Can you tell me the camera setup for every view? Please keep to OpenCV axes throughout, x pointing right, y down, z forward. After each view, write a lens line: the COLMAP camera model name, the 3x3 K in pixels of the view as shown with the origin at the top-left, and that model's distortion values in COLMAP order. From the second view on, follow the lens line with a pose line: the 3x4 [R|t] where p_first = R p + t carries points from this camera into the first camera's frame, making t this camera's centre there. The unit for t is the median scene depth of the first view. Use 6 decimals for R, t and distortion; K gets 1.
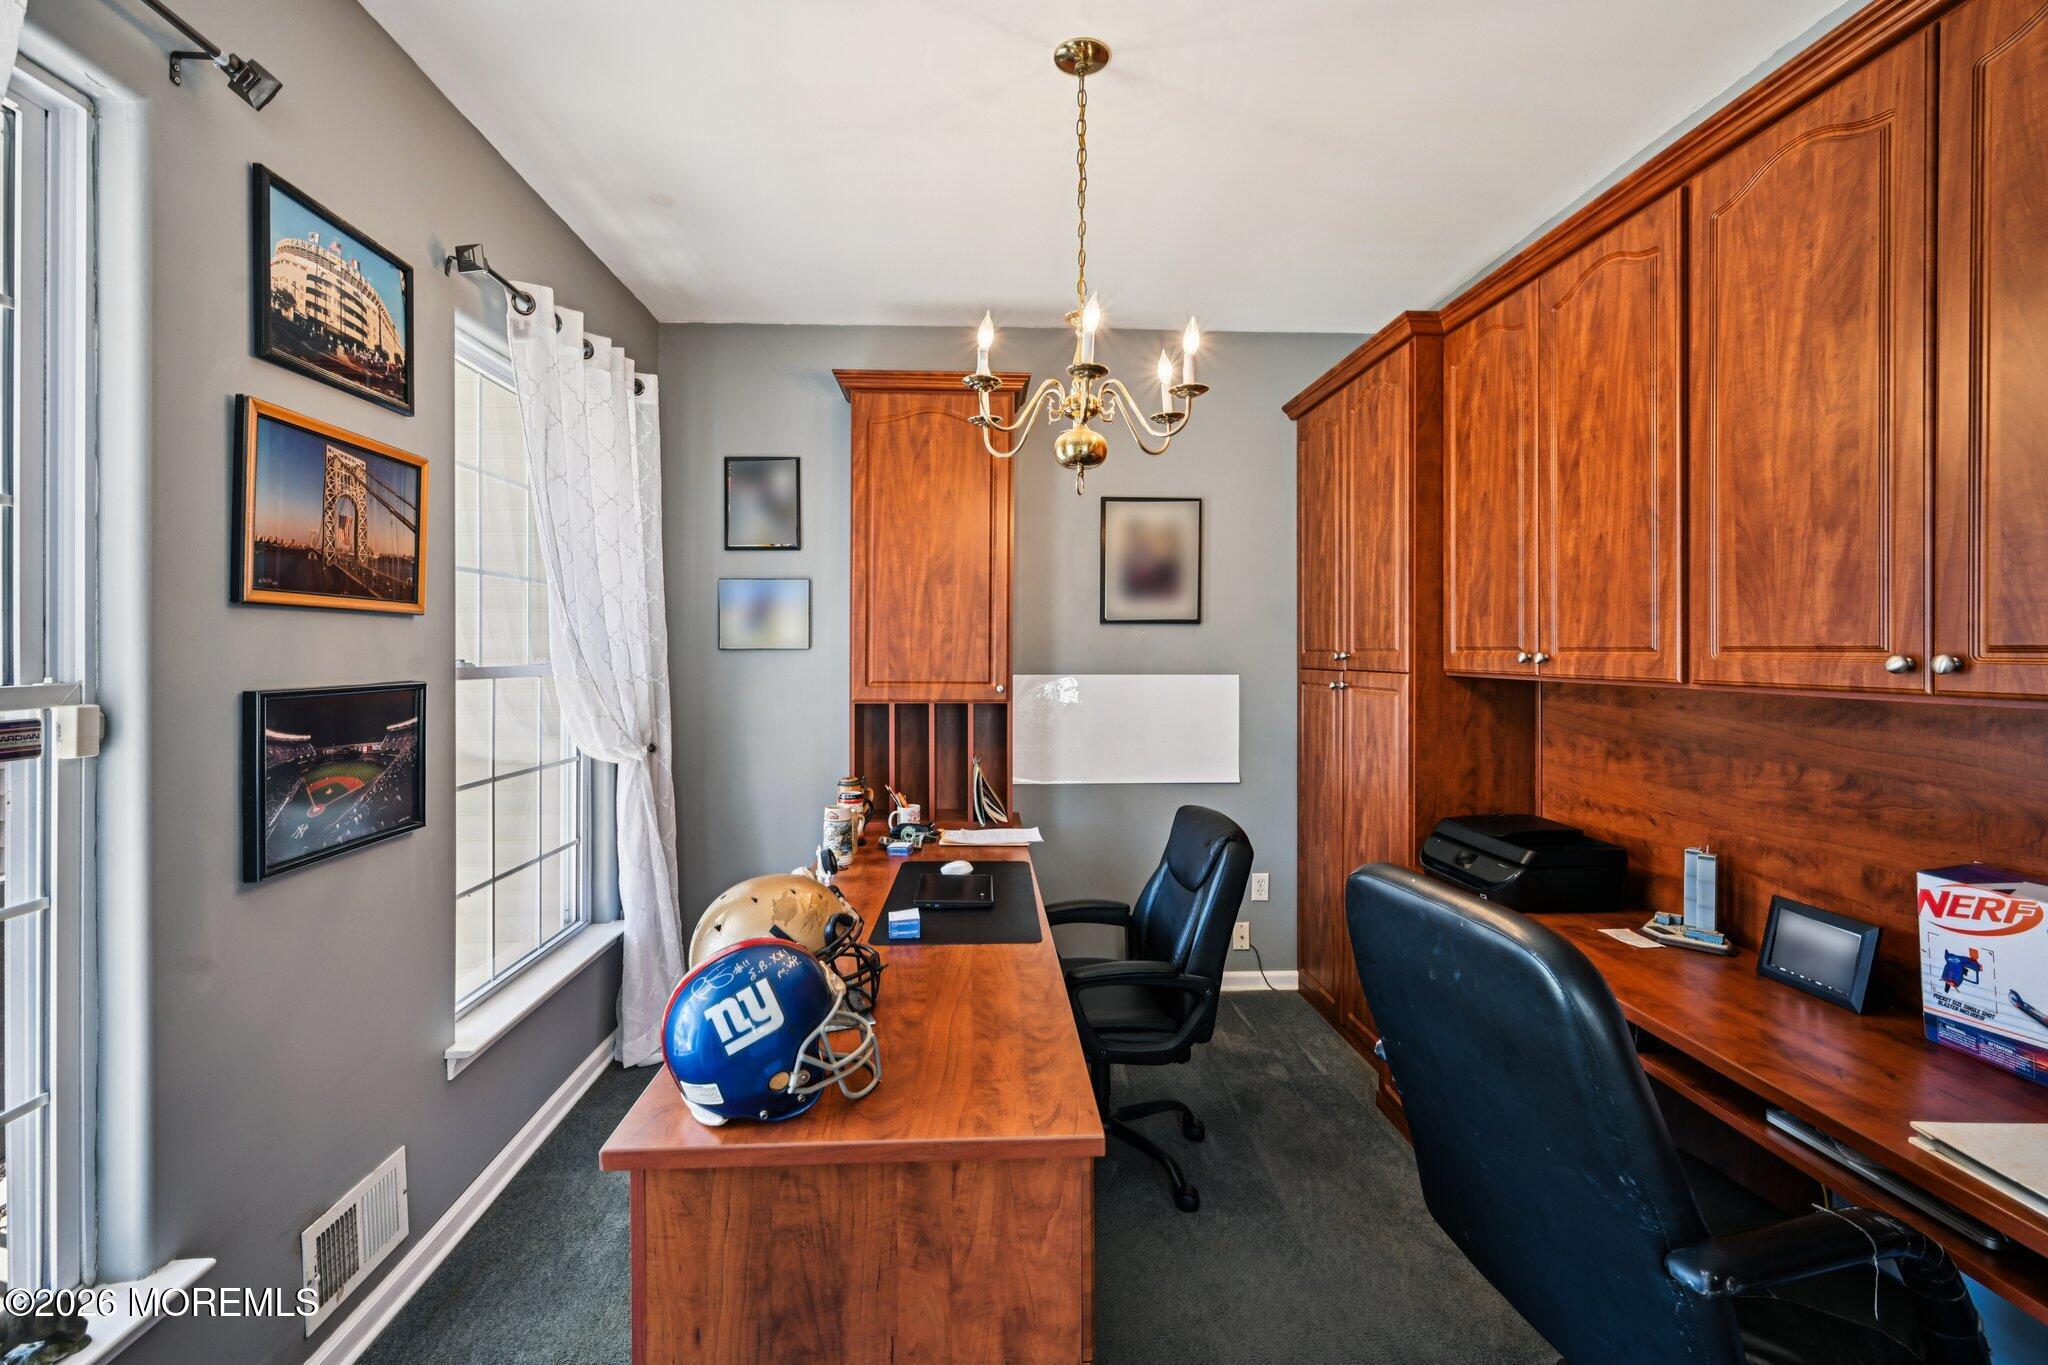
lens RADIAL K [[894.8, 0, 1022.5], [0, 894.8, 663.7], [0, 0, 1]] dist [-0.000120, 0.000140]
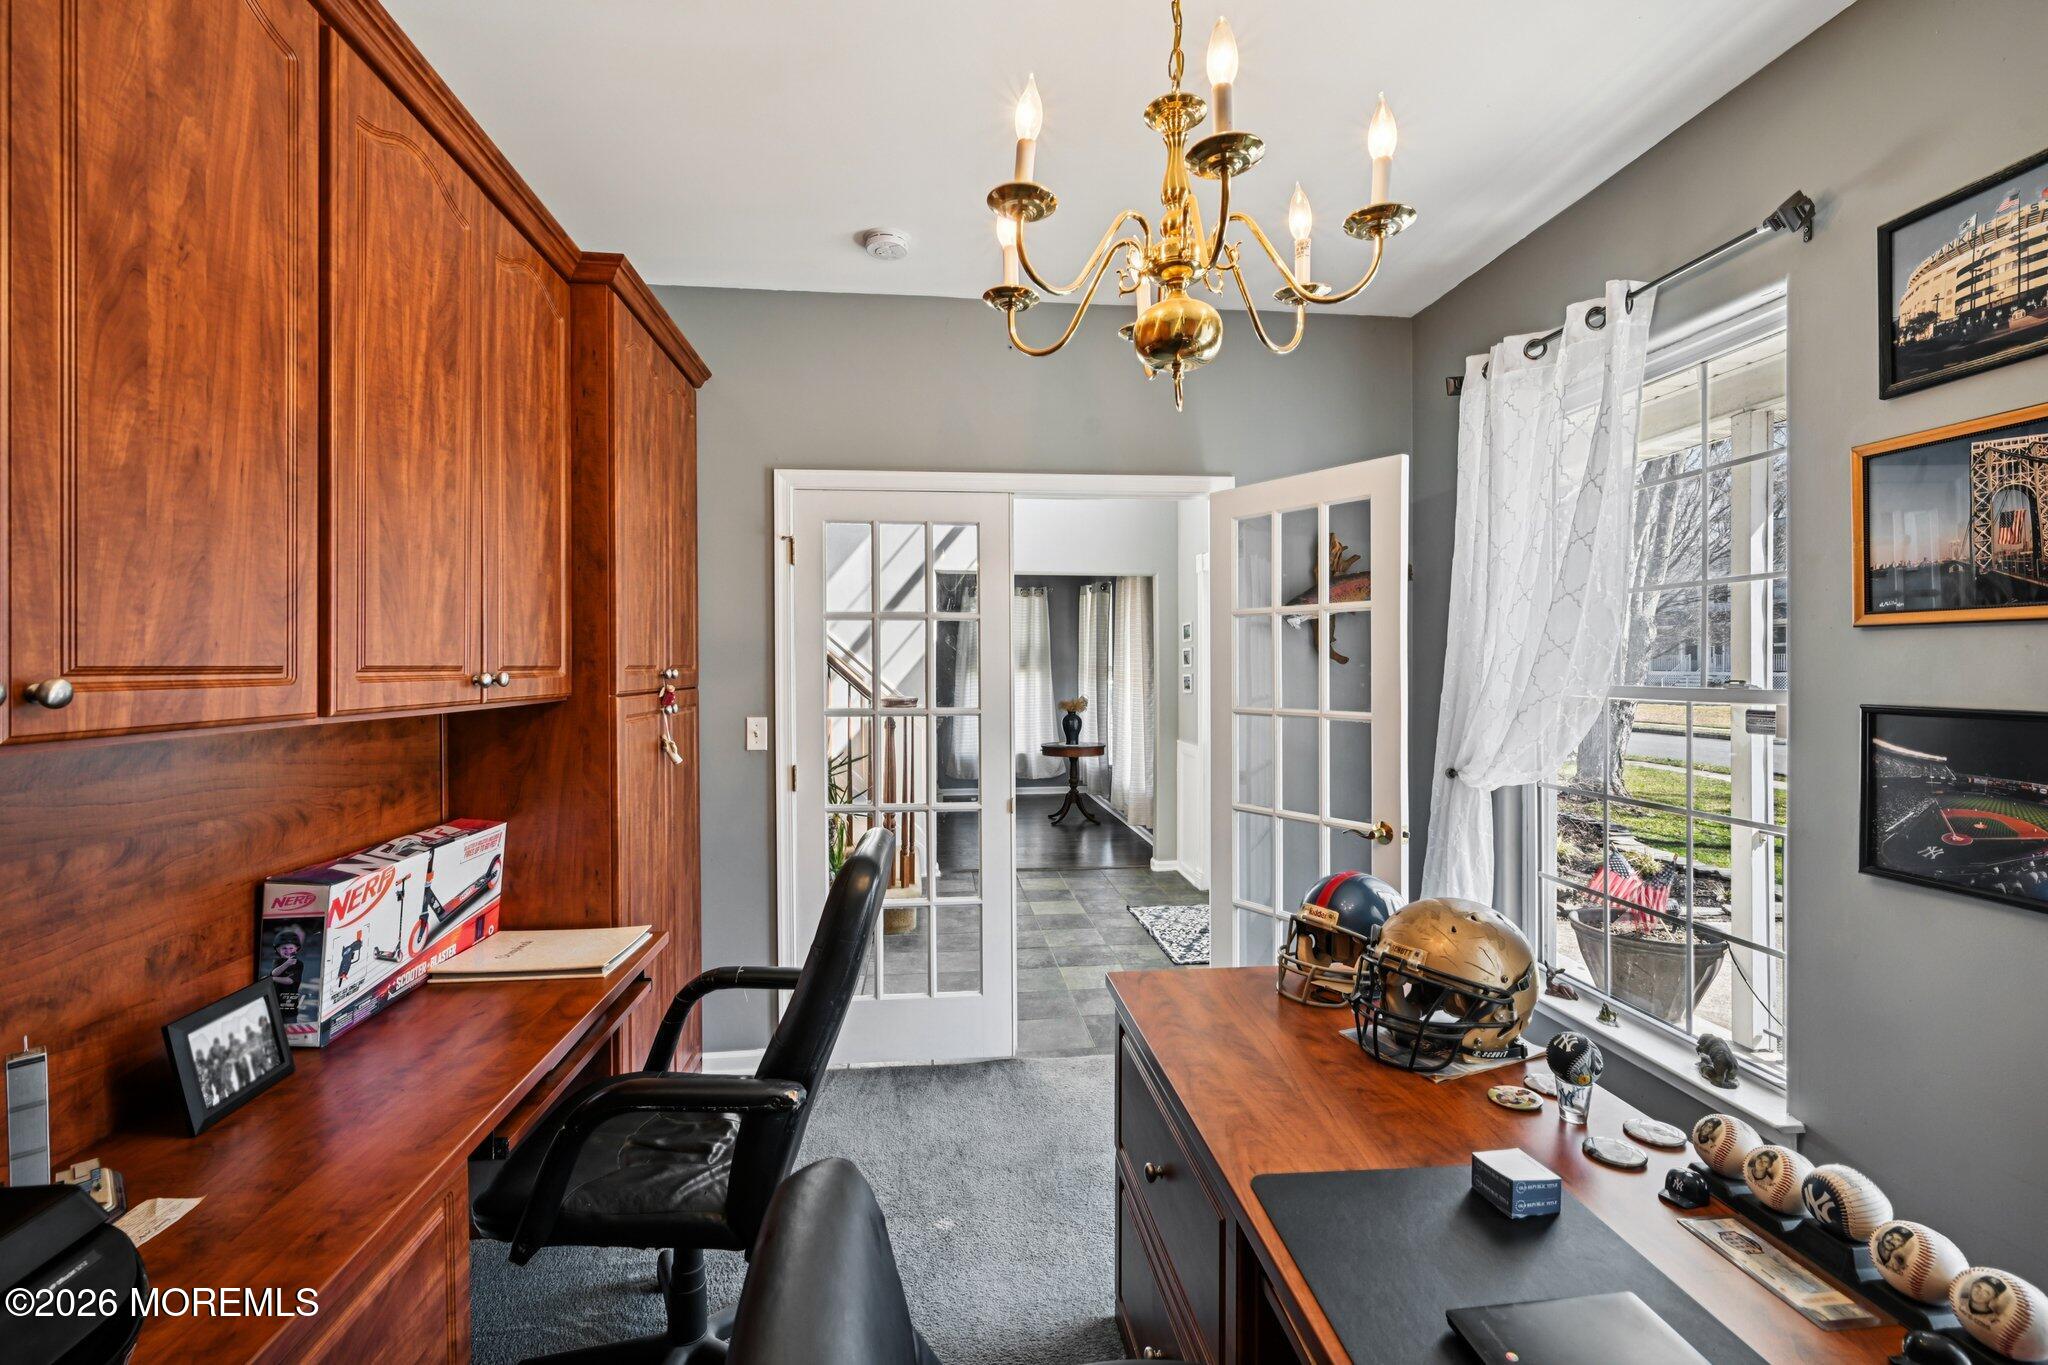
lens RADIAL K [[894.8, 0, 1021.8], [0, 894.8, 666.3], [0, 0, 1]] dist [-0.000120, 0.000140]
pose [[-0.998625, 0.001027, -0.052406, 0.235628], [0.000122, 0.999851, 0.017274, -0.033285], [0.052416, 0.017244, -0.998476, 1.862390]]
